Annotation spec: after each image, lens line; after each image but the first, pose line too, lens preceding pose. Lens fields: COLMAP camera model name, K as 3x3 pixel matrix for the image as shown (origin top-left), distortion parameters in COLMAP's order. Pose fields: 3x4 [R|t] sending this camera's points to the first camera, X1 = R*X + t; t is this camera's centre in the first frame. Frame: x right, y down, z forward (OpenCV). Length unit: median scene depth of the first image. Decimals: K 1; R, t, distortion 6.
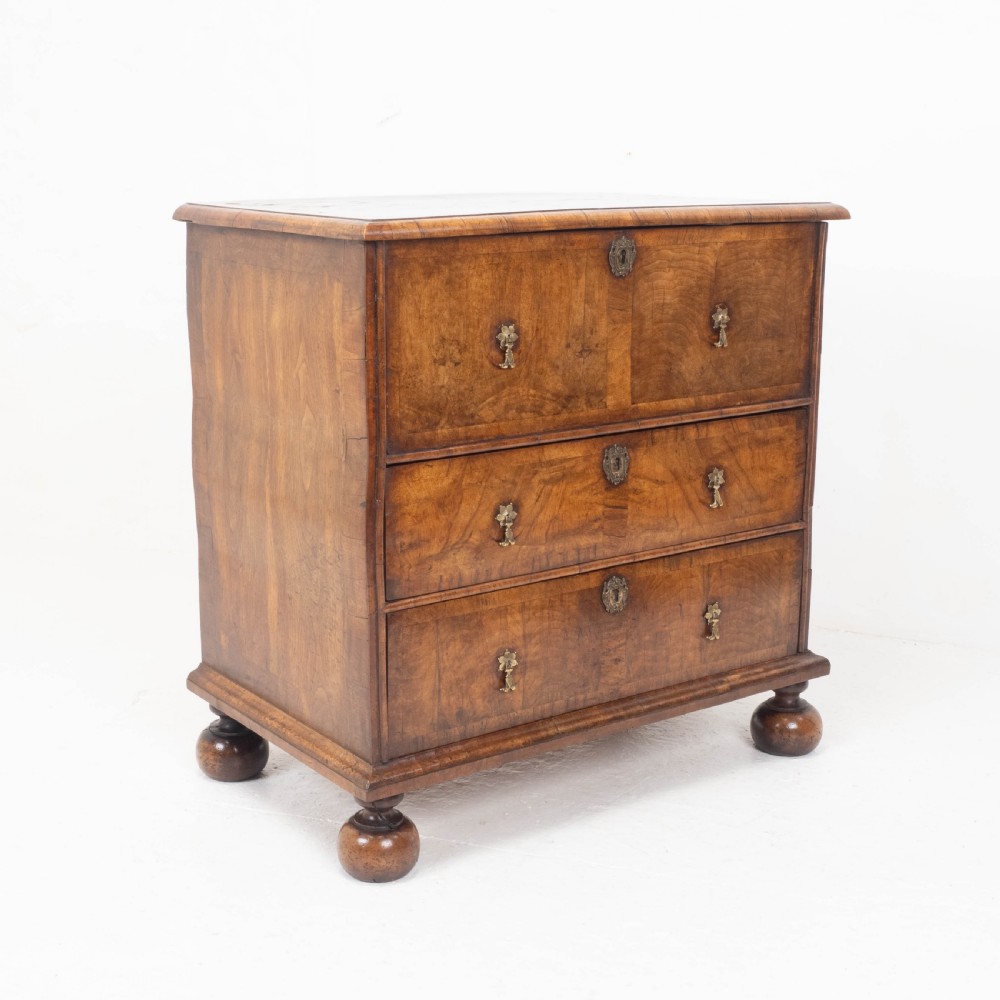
lens RADIAL K [[1646.0, 0, 499.6], [0, 1646.0, 500.6], [0, 0, 1]] dist [-0.028868, -0.049765]
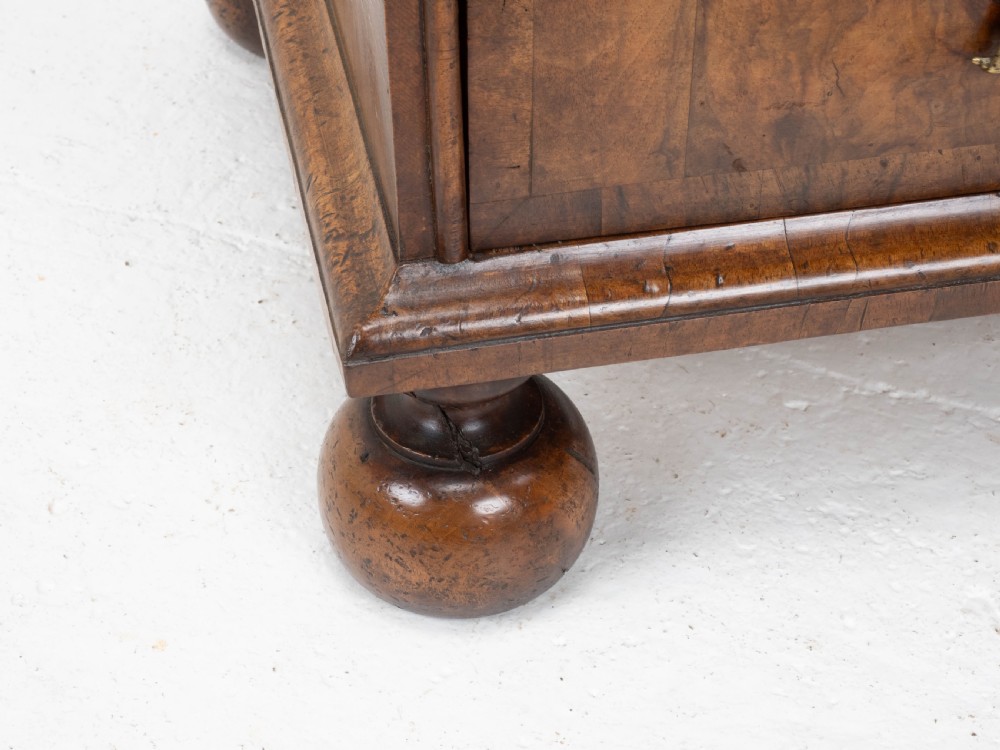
lens RADIAL K [[2323.1, 0, 500.1], [0, 2323.1, 375.0], [0, 0, 1]] dist [-0.014455, 0.053656]
pose [[0.902597, 0.265425, -0.338923, 0.068842], [-0.090077, 0.886320, 0.454229, 0.001485], [0.420958, -0.379456, 0.823898, 0.653787]]
